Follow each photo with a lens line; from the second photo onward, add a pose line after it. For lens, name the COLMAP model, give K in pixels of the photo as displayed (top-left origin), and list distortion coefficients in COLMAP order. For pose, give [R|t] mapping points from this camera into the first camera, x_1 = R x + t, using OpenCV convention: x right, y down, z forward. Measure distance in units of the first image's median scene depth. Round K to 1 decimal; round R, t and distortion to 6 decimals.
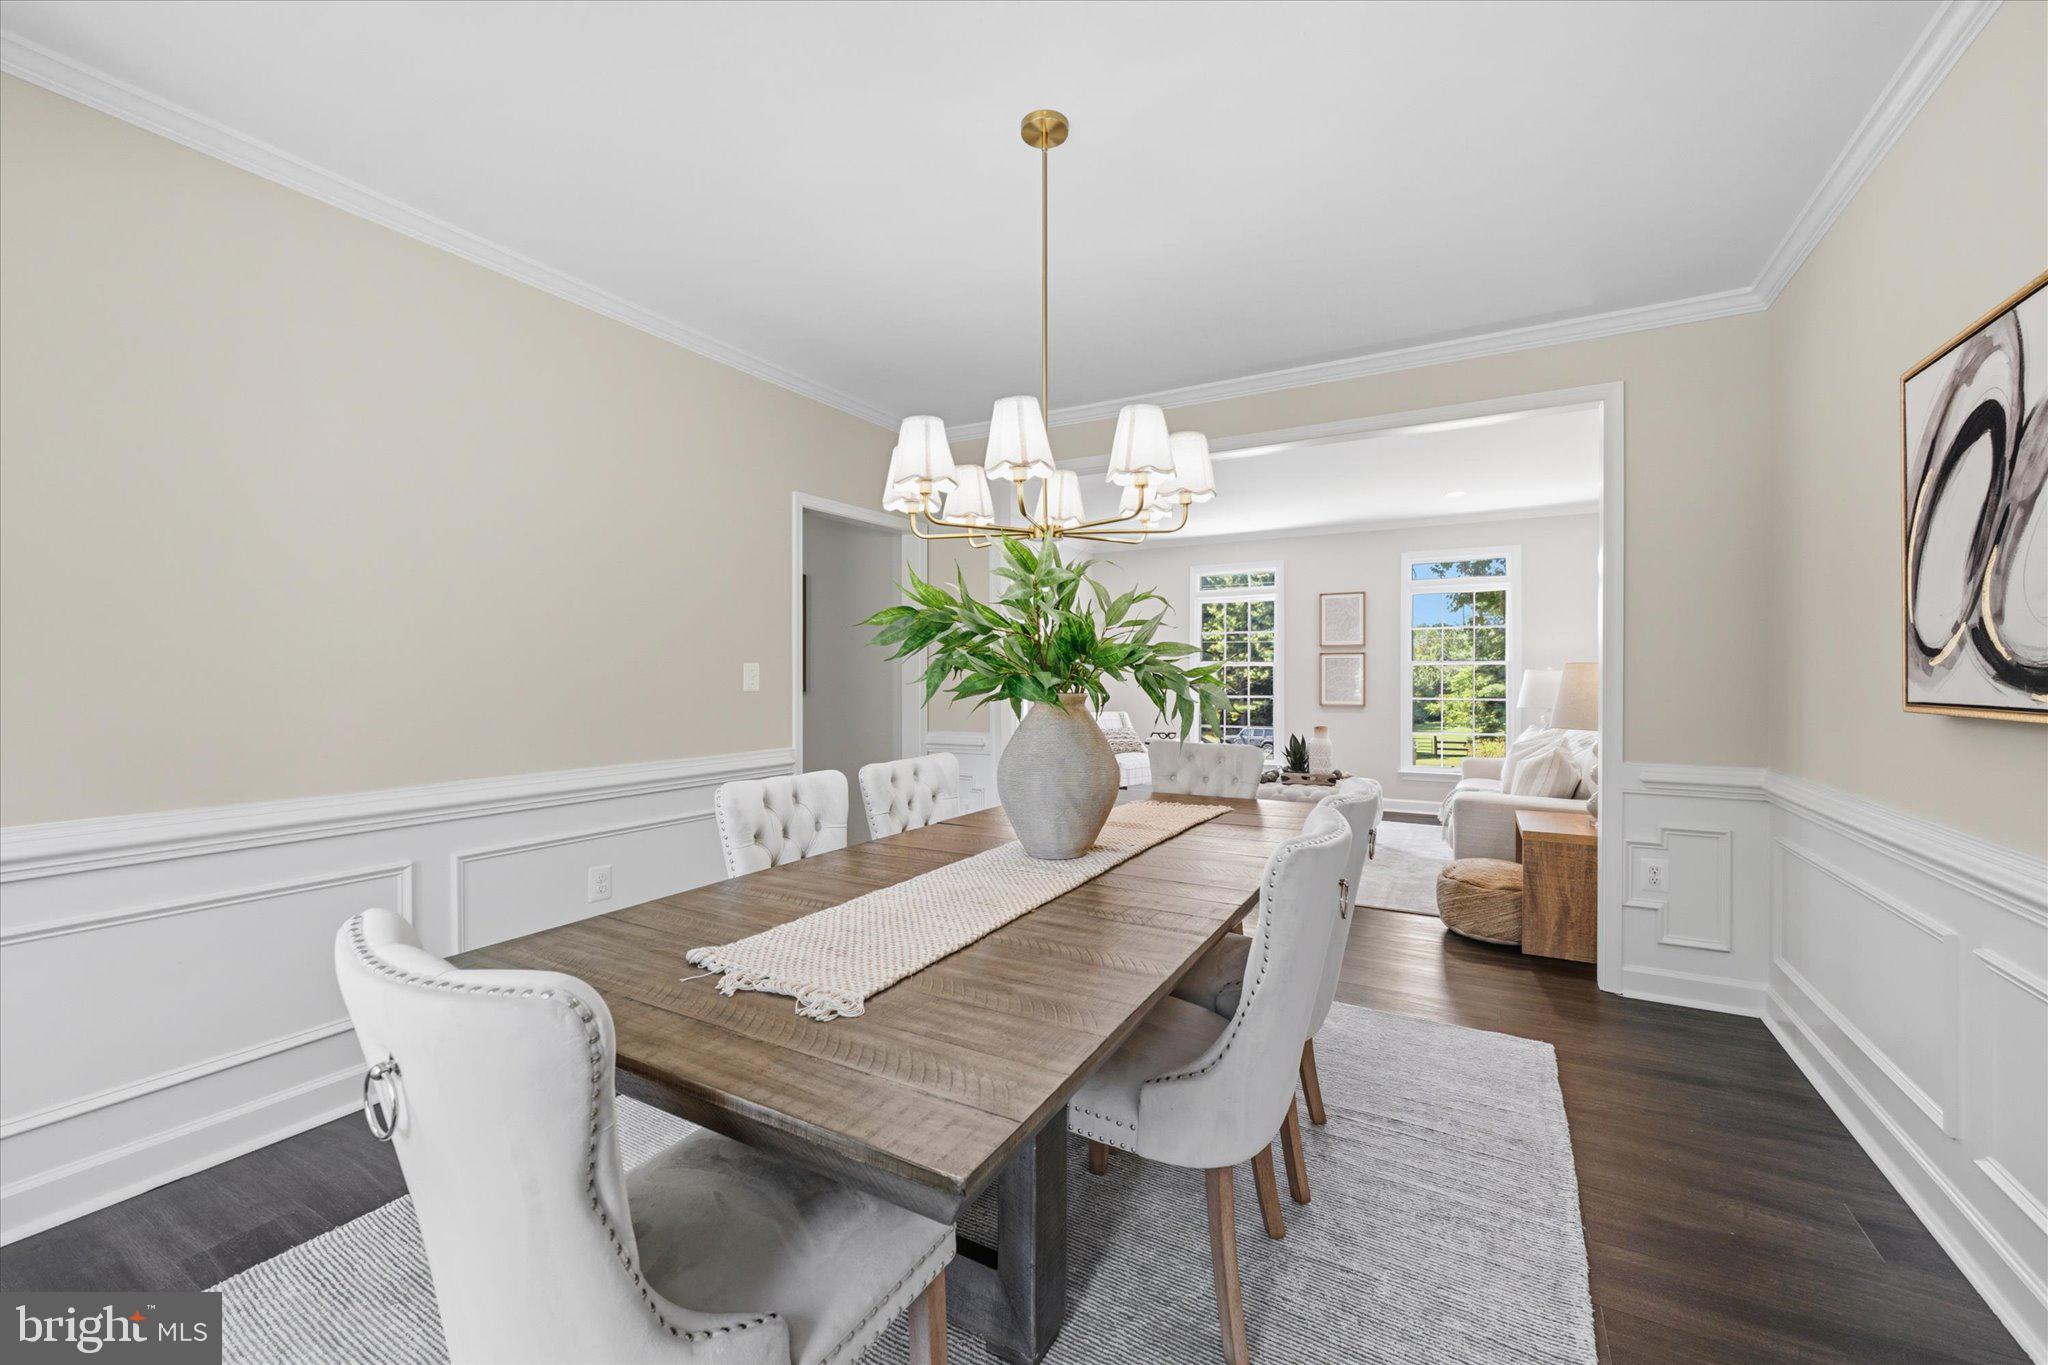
lens RADIAL K [[824.1, 0, 1022.8], [0, 824.1, 687.8], [0, 0, 1]] dist [-0.000374, -0.000102]
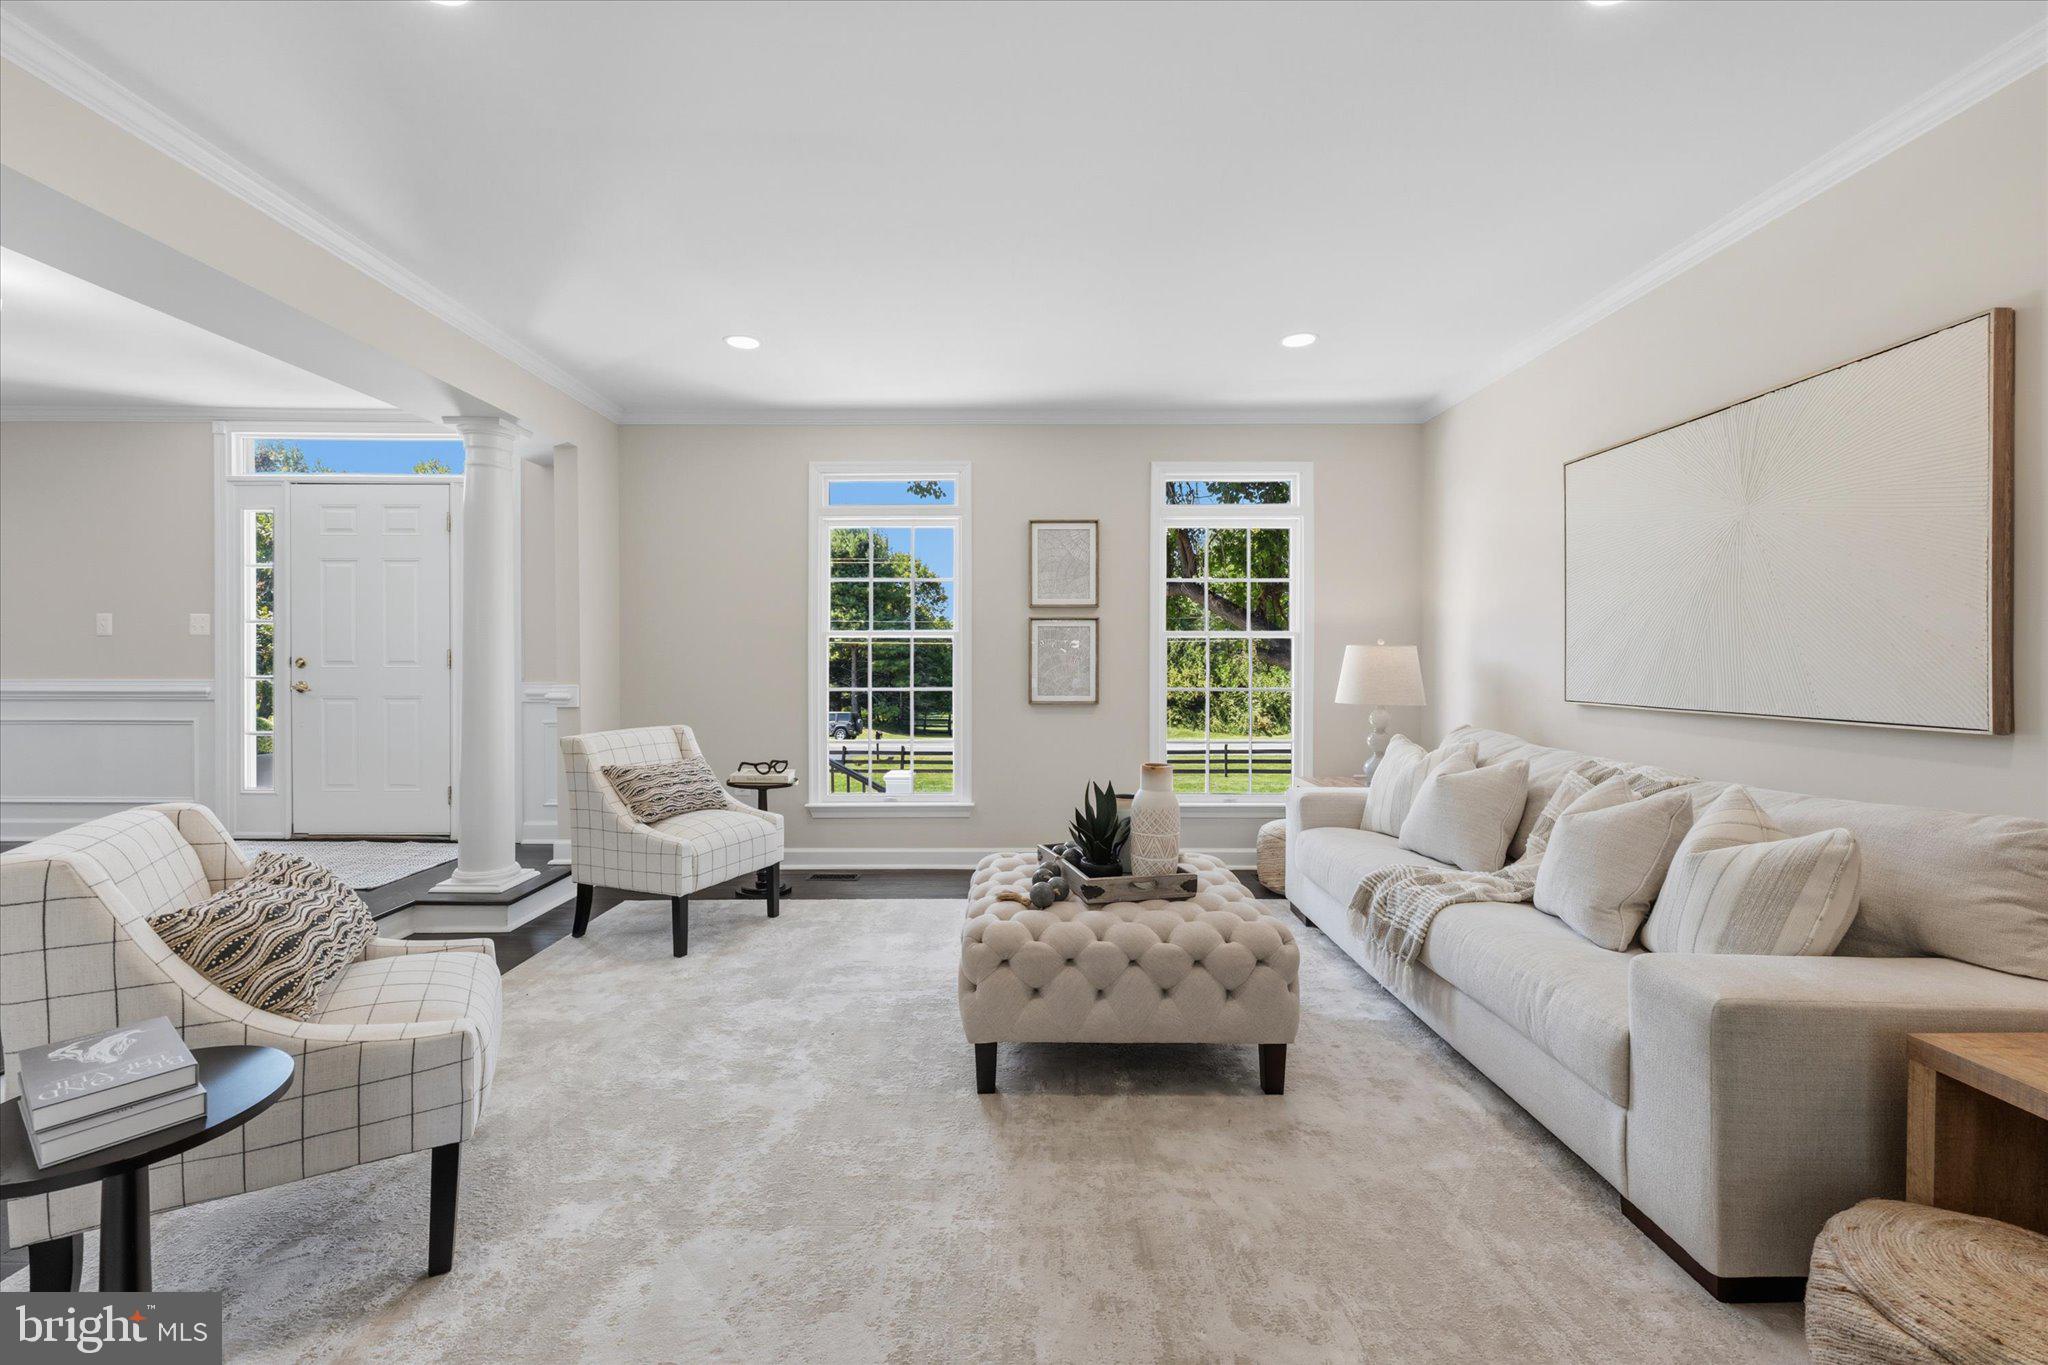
lens RADIAL K [[815.5, 0, 1026.7], [0, 815.5, 666.8], [0, 0, 1]] dist [0.000600, 0.000028]
pose [[0.871935, -0.001718, 0.489619, 0.066276], [0.005438, 0.999966, -0.006176, -0.001972], [-0.489592, 0.008048, 0.871915, 0.500655]]
